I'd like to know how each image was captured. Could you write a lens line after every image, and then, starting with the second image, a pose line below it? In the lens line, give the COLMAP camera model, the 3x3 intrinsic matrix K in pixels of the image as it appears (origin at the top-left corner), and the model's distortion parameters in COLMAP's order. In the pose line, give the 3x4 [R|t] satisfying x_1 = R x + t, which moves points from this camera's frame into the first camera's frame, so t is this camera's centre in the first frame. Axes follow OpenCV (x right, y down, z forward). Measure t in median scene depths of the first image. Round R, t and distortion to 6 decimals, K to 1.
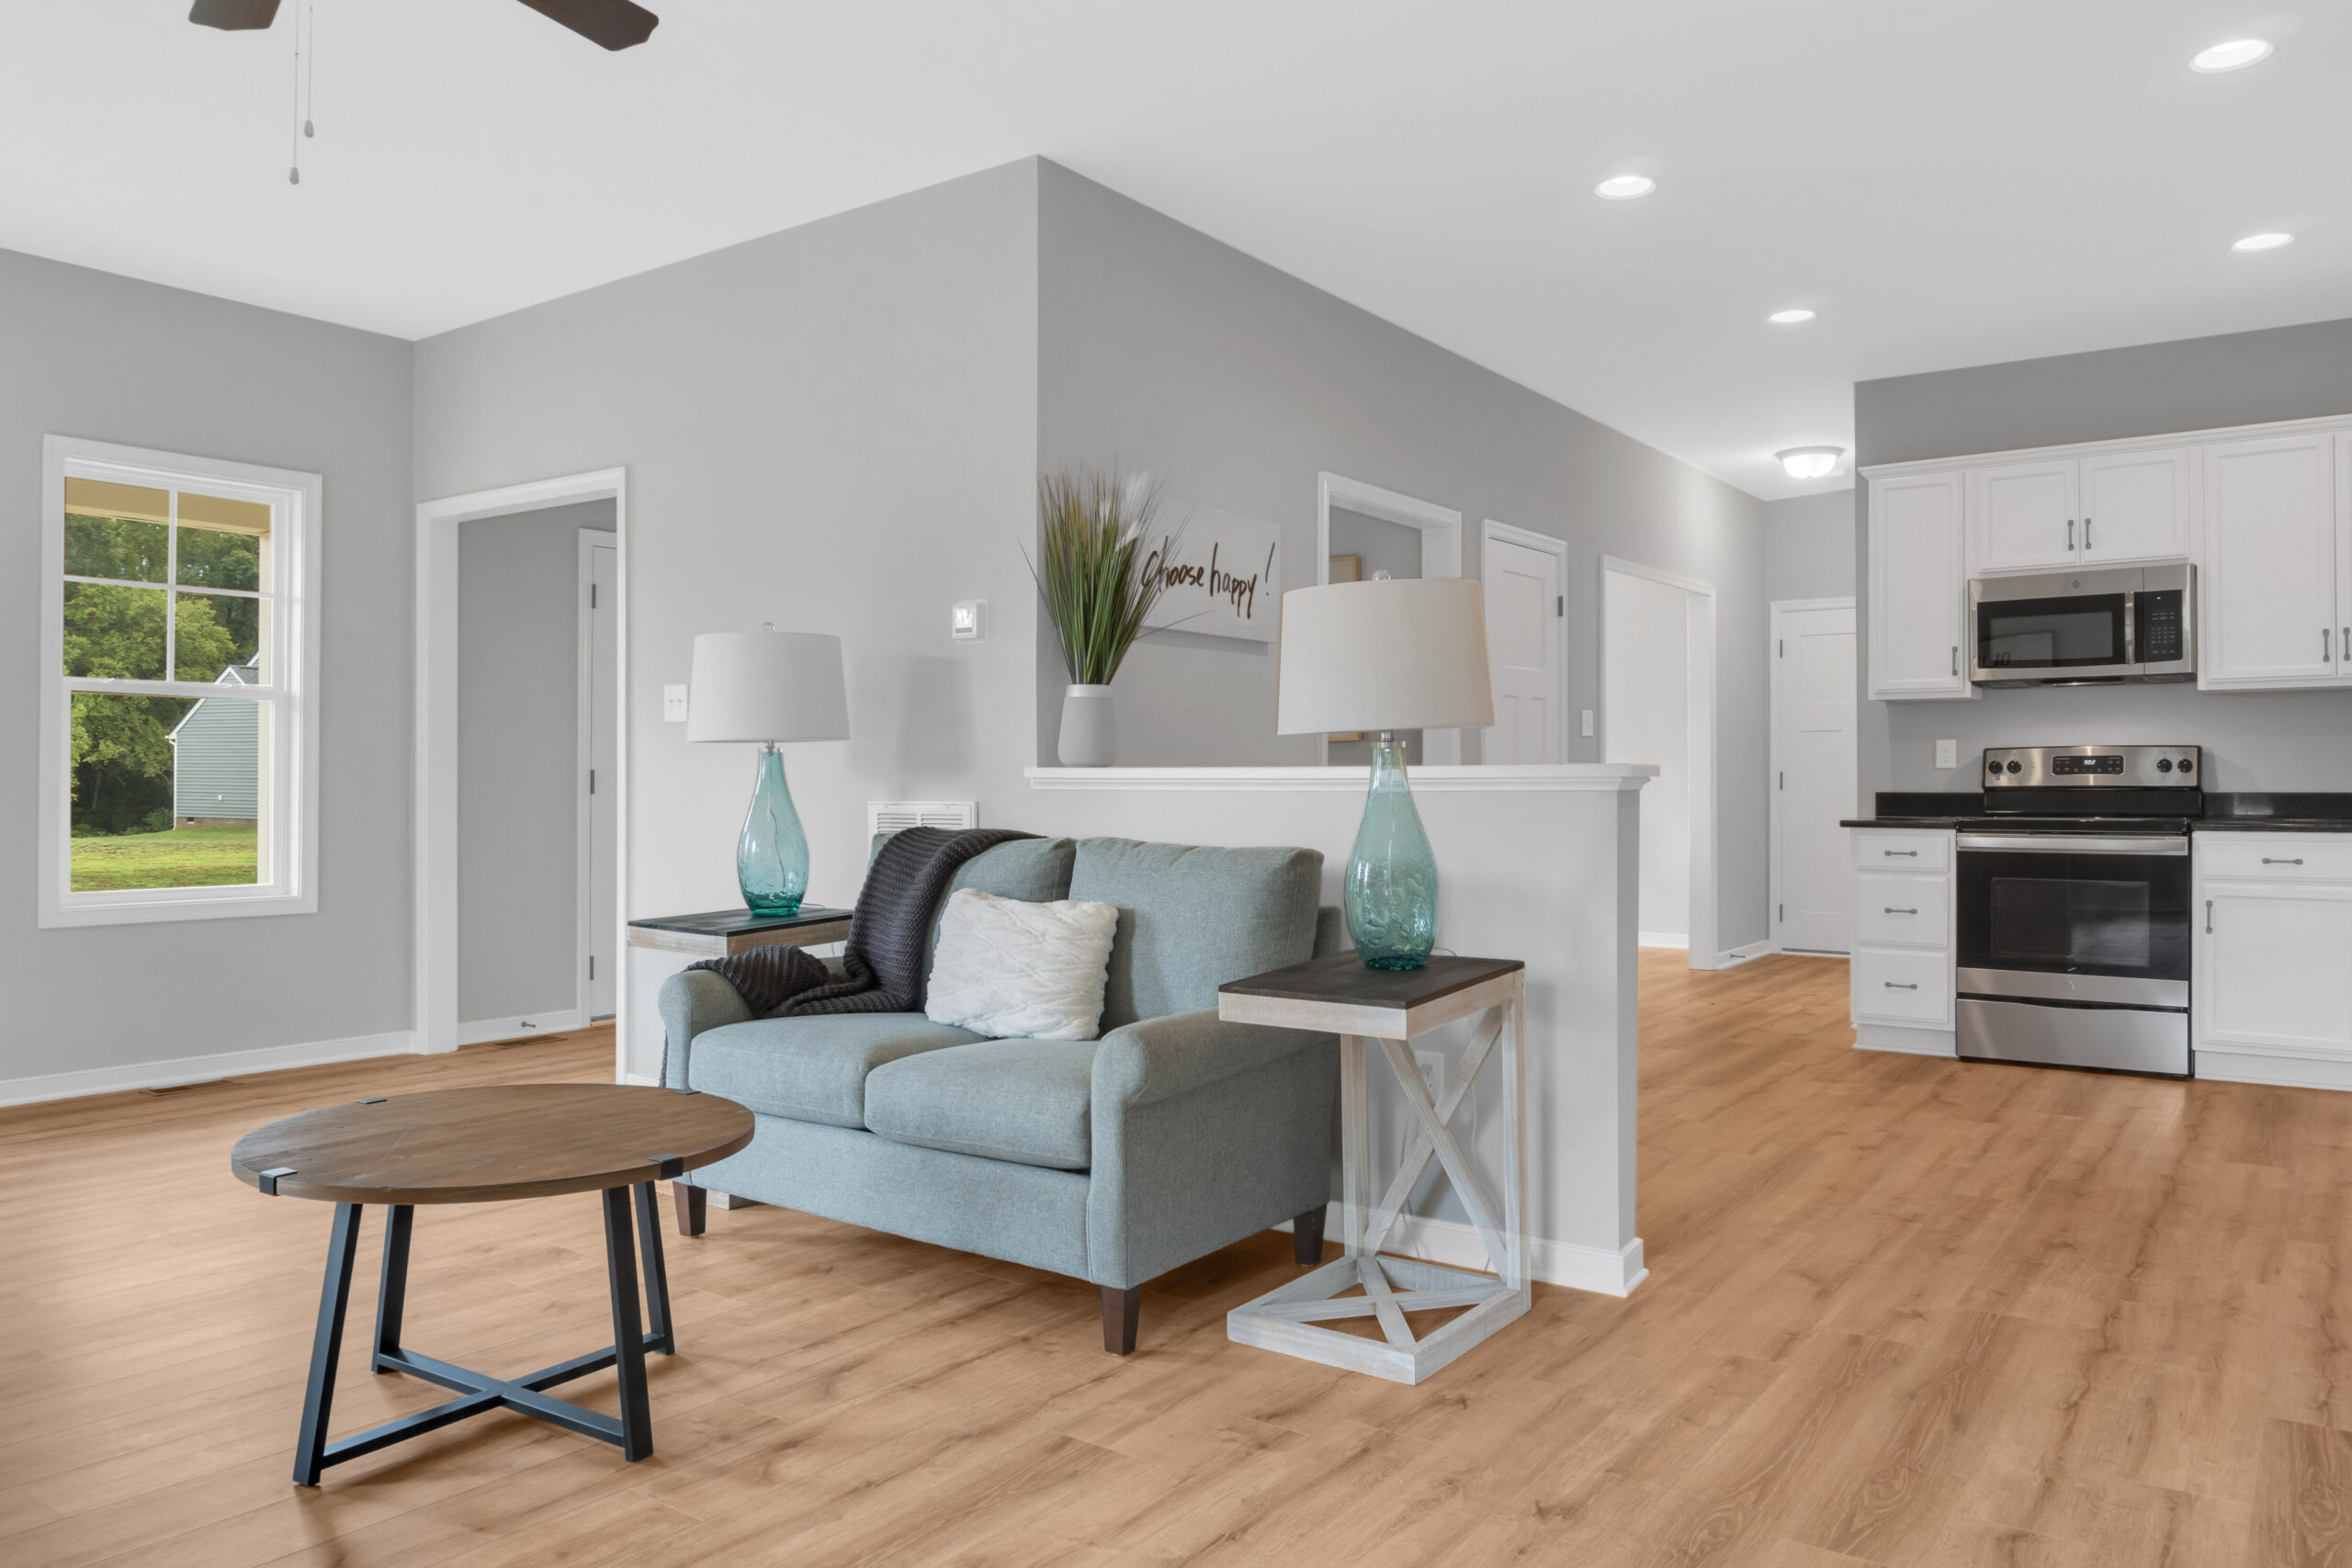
lens RADIAL K [[1560.7, 0, 1189.3], [0, 1560.7, 784.0], [0, 0, 1]] dist [-0.017364, -0.003272]
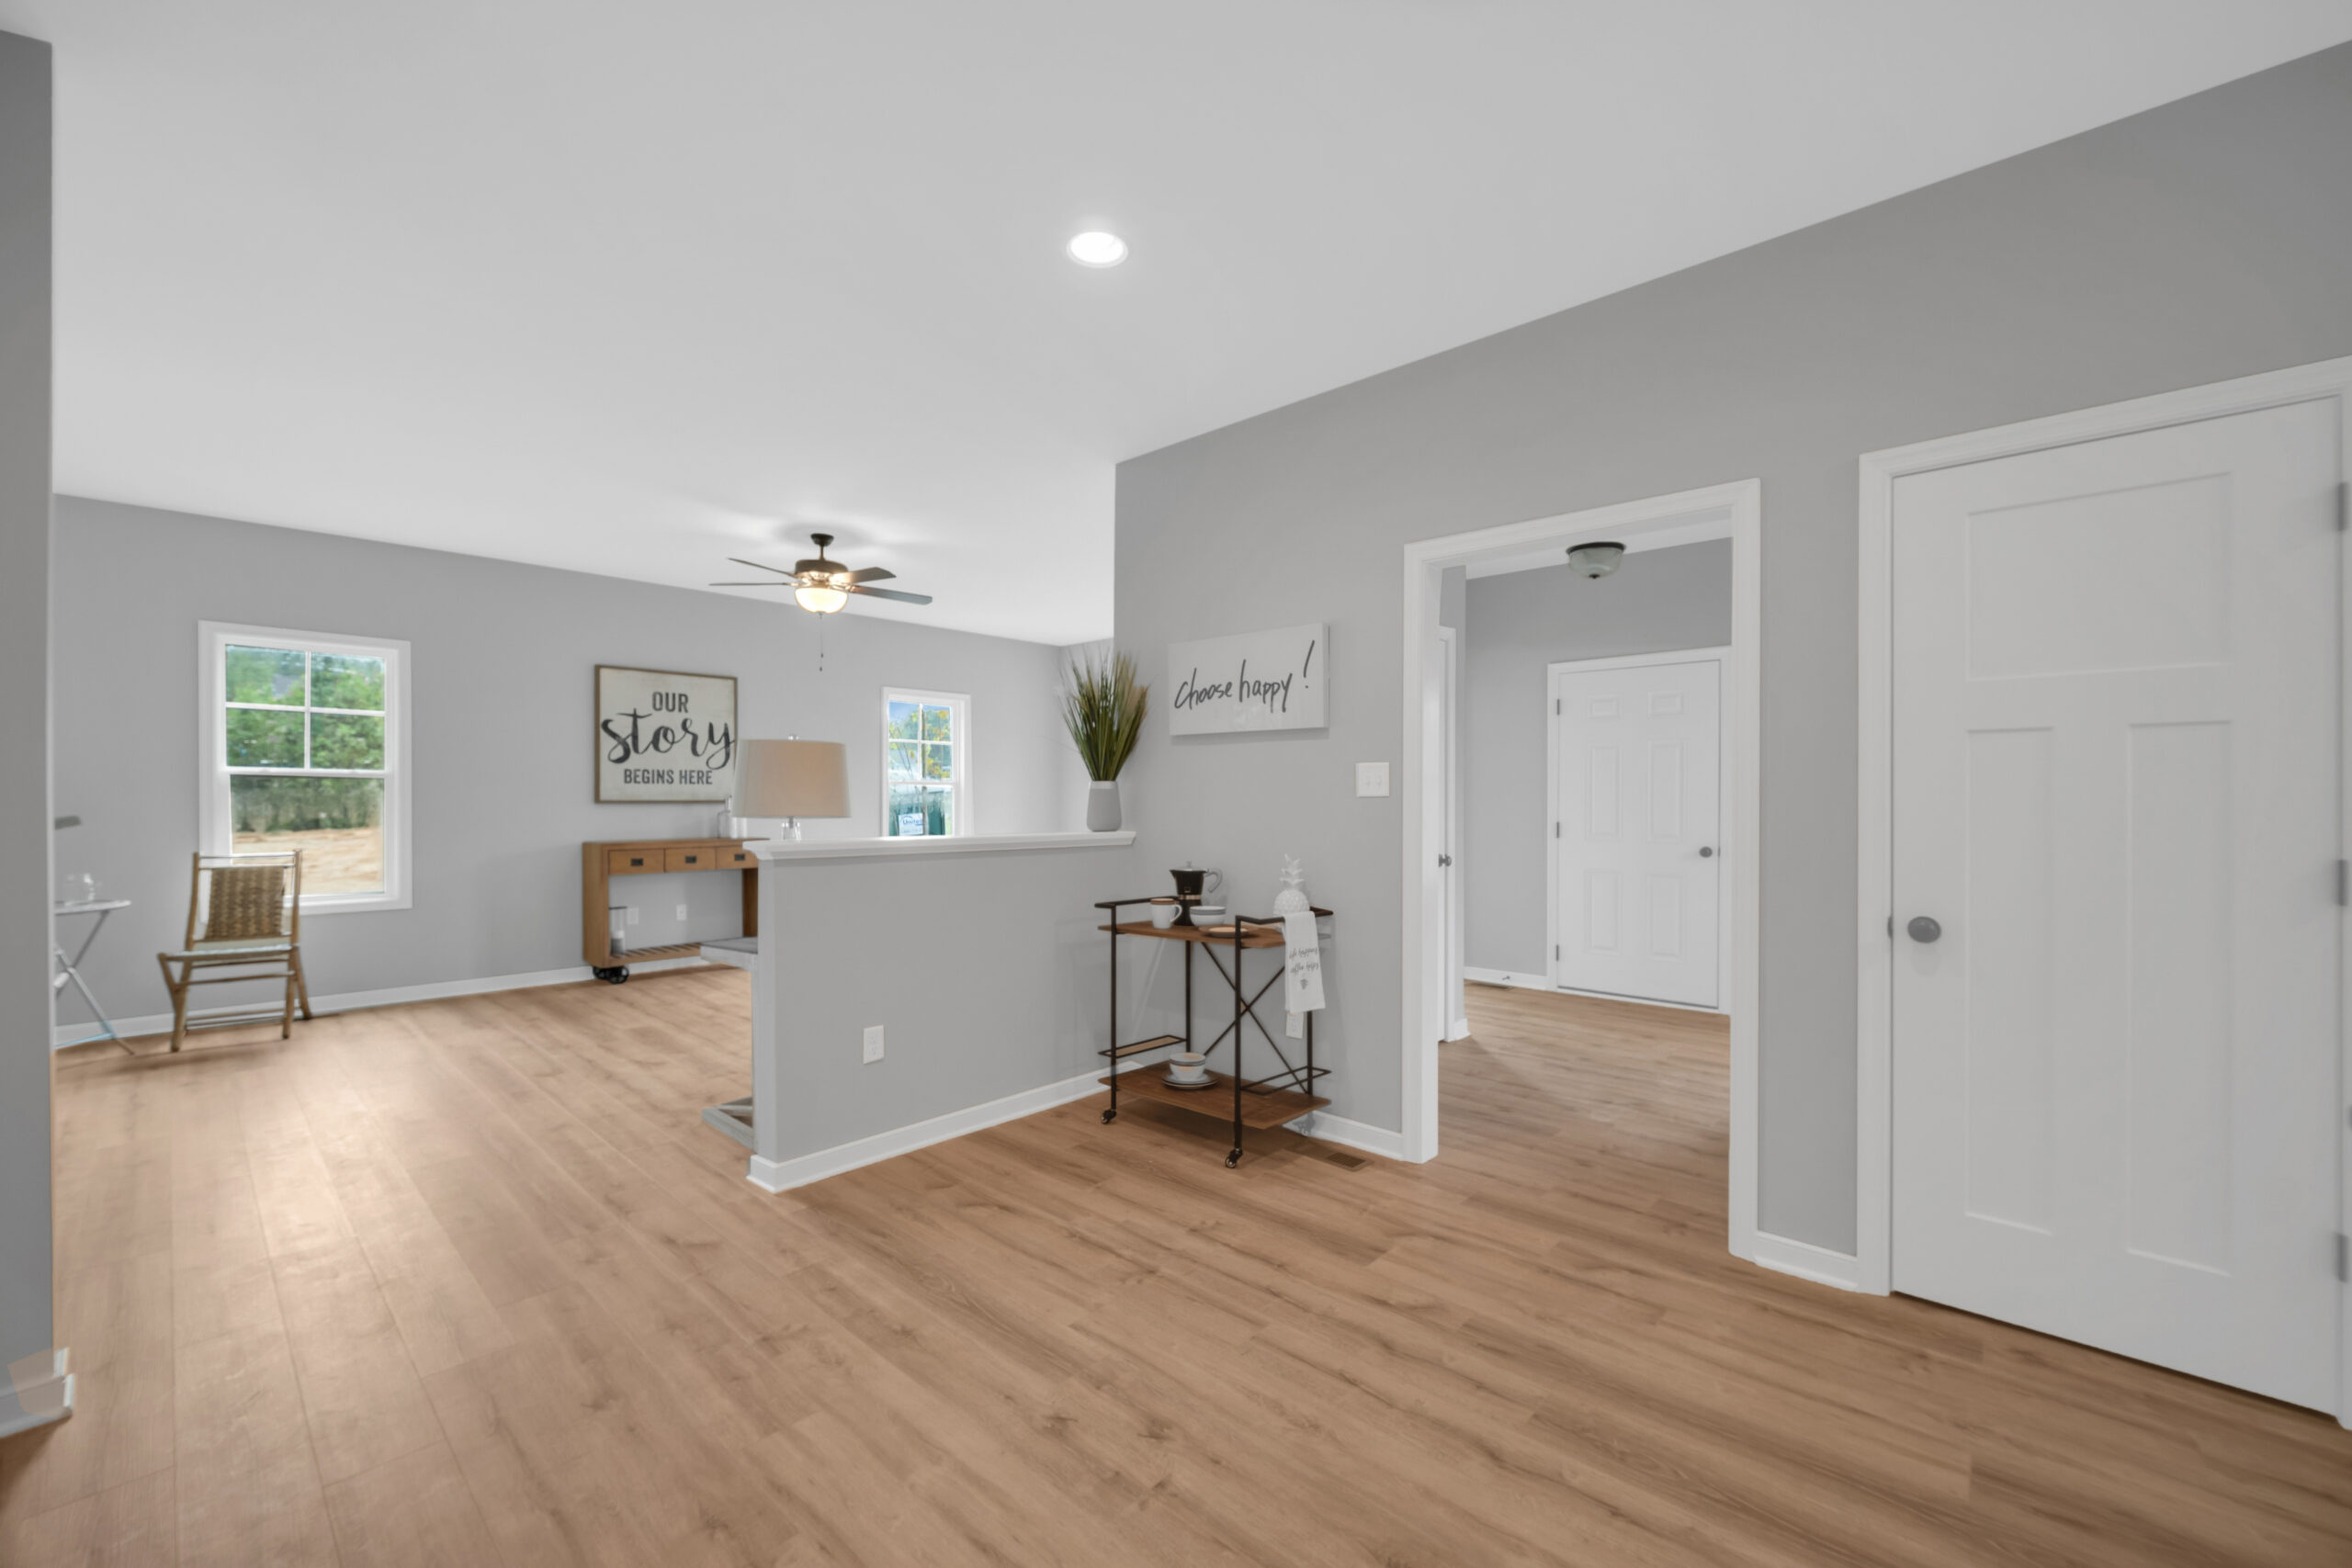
lens RADIAL K [[947.6, 0, 1183.2], [0, 947.6, 816.5], [0, 0, 1]] dist [-0.001612, 0.000774]
pose [[-0.102898, 0.019893, -0.994493, 0.814903], [-0.010301, 0.999725, 0.021063, -0.043341], [0.994639, 0.012412, -0.102665, 1.058712]]
